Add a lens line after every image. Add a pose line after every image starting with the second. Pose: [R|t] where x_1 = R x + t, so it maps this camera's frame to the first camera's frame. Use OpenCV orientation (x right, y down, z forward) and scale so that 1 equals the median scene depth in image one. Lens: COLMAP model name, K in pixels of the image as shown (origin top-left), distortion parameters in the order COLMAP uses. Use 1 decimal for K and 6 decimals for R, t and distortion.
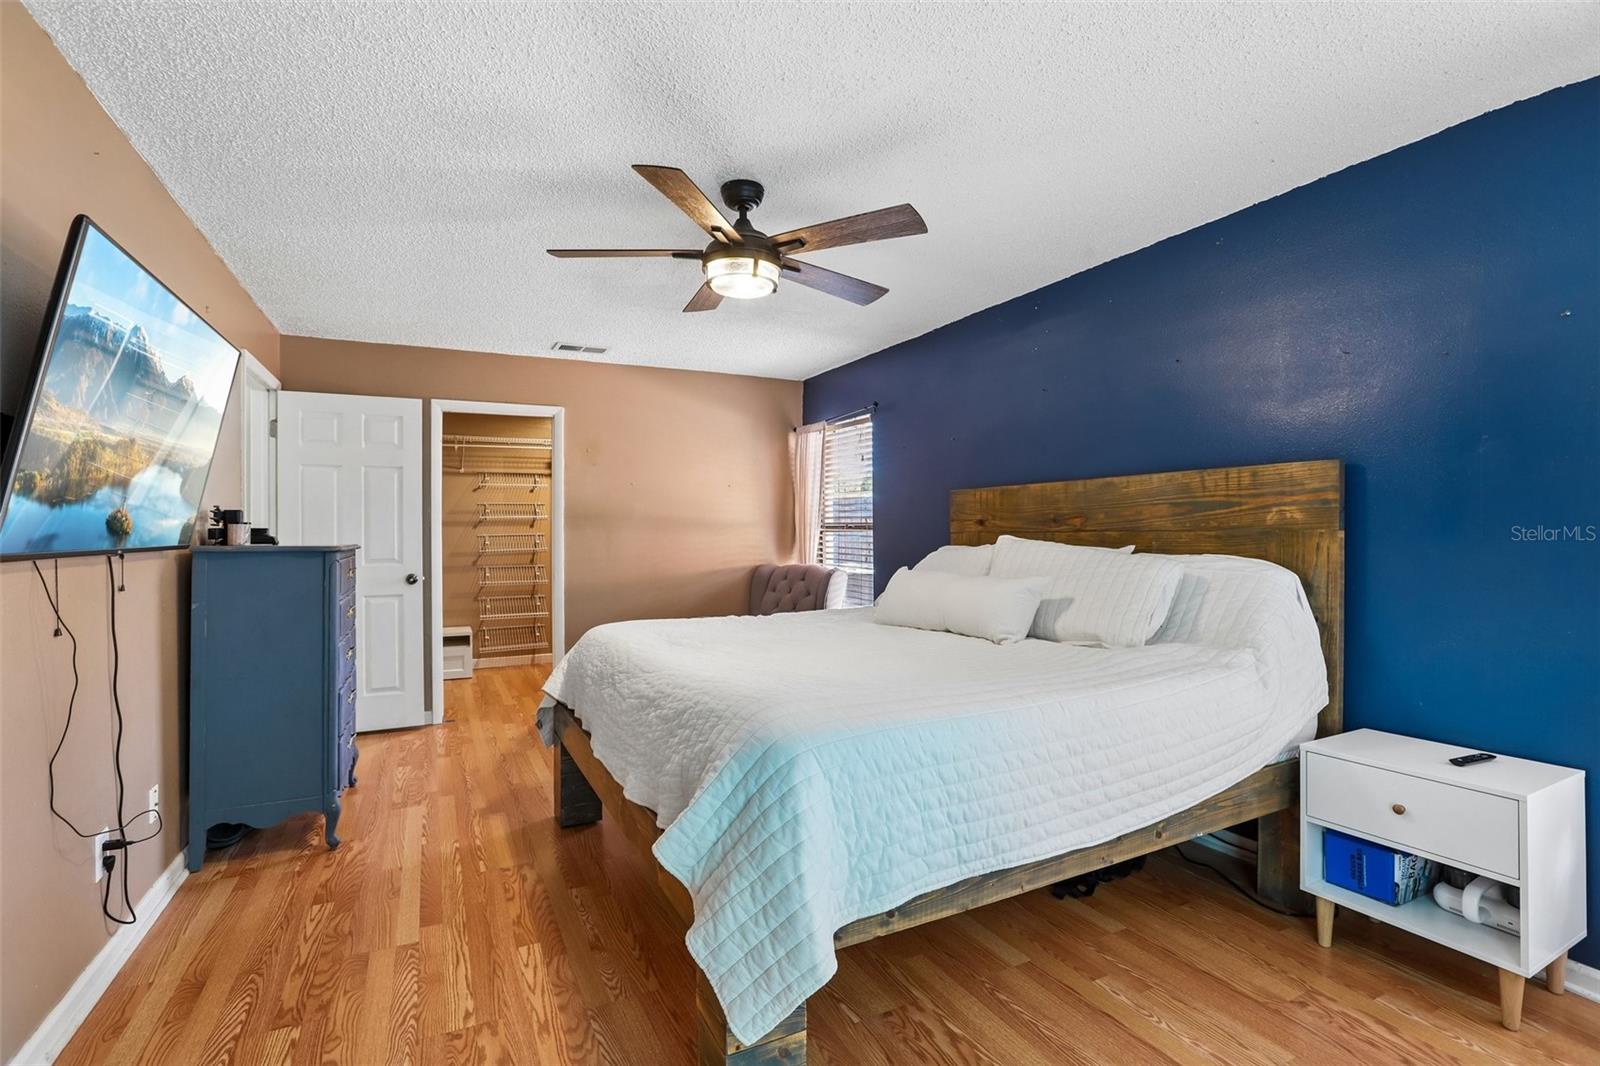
lens RADIAL K [[736.9, 0, 812.1], [0, 736.9, 537.9], [0, 0, 1]] dist [-0.029481, 0.012485]
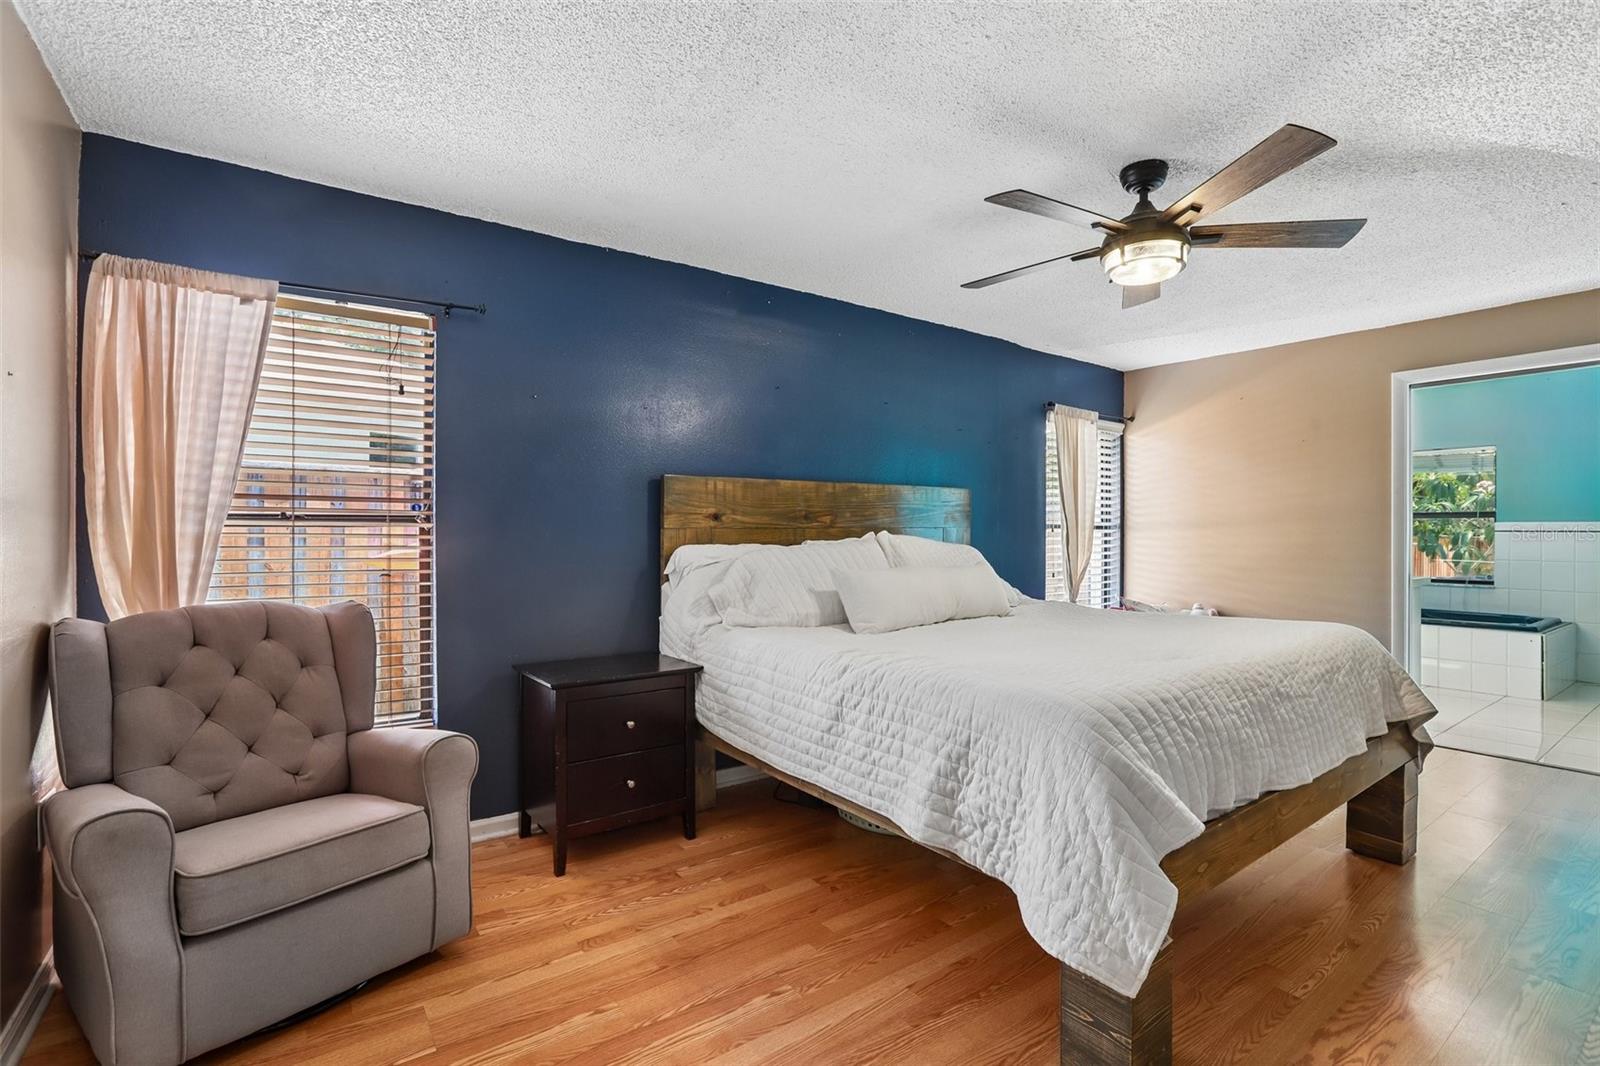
lens RADIAL K [[736.9, 0, 796.1], [0, 736.9, 516.2], [0, 0, 1]] dist [-0.029481, 0.012485]
pose [[-0.148979, 0.014240, 0.988738, -0.728040], [0.008390, 0.999879, -0.013137, -0.011052], [-0.988805, 0.006339, -0.149080, 1.178973]]
